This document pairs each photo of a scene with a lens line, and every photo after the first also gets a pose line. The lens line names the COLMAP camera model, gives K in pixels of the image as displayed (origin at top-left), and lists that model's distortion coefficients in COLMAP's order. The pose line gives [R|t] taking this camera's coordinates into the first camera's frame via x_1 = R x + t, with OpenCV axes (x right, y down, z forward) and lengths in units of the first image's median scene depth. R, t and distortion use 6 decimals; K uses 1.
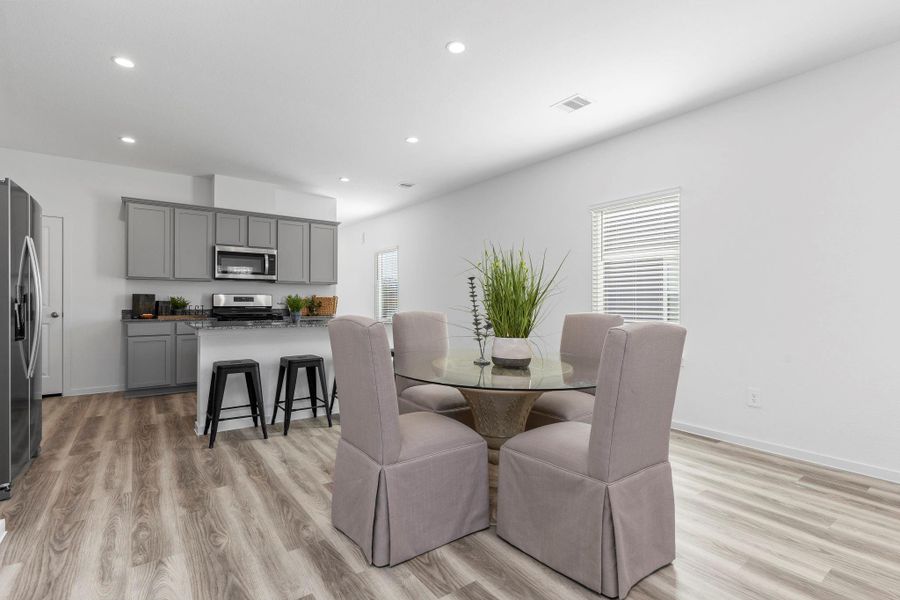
lens RADIAL K [[425.7, 0, 448.4], [0, 425.7, 301.8], [0, 0, 1]] dist [0.003875, -0.002399]
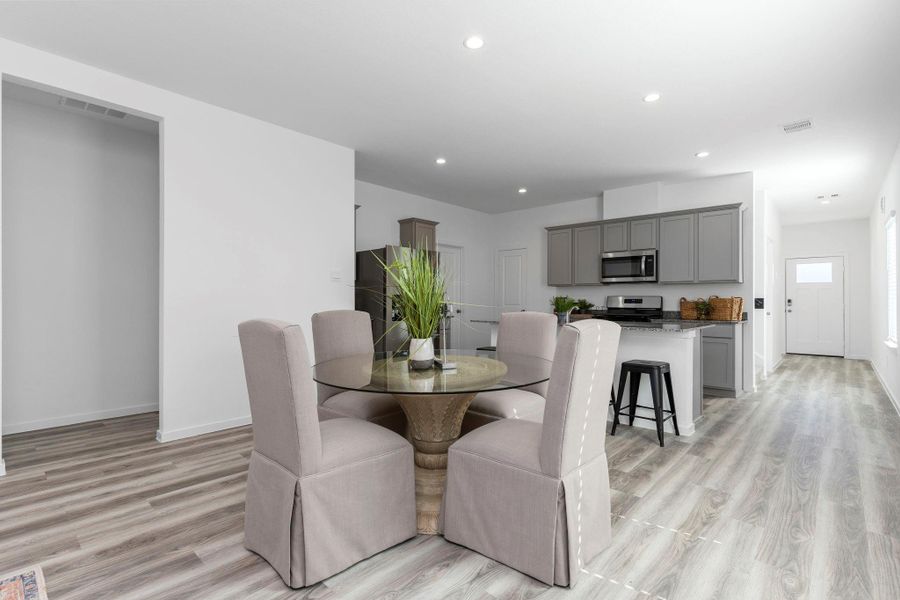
lens RADIAL K [[425.7, 0, 447.8], [0, 425.7, 304.1], [0, 0, 1]] dist [0.003875, -0.002399]
pose [[0.197319, 0.001510, -0.980338, 0.508454], [-0.005052, 0.999987, 0.000524, 0.003284], [0.980326, 0.004850, 0.197324, 0.393386]]
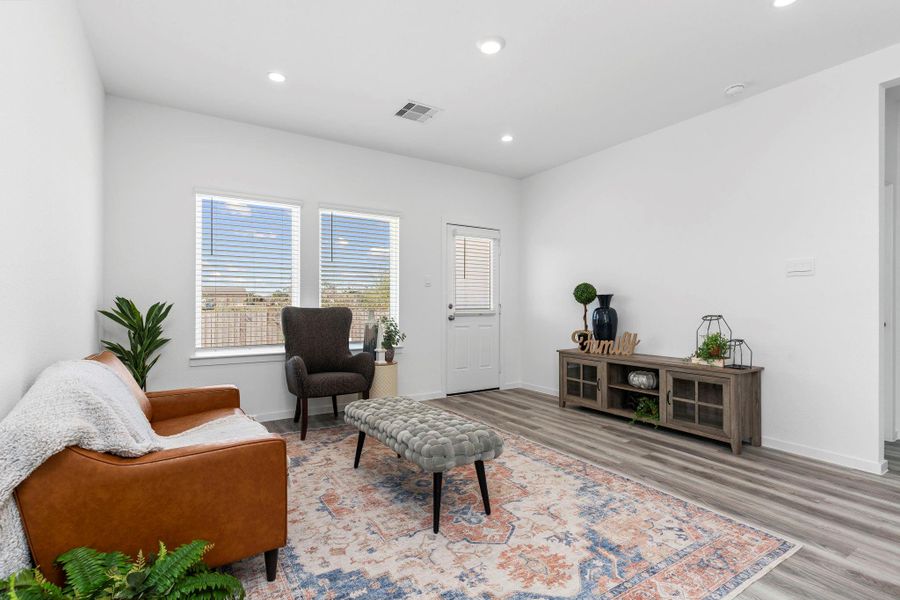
lens RADIAL K [[433.7, 0, 446.9], [0, 433.7, 304.6], [0, 0, 1]] dist [-0.000430, -0.002738]
pose [[-0.997381, -0.007058, 0.071977, 0.398692], [-0.006601, 0.999957, 0.006581, 0.001376], [-0.072020, 0.006089, -0.997385, 0.543154]]
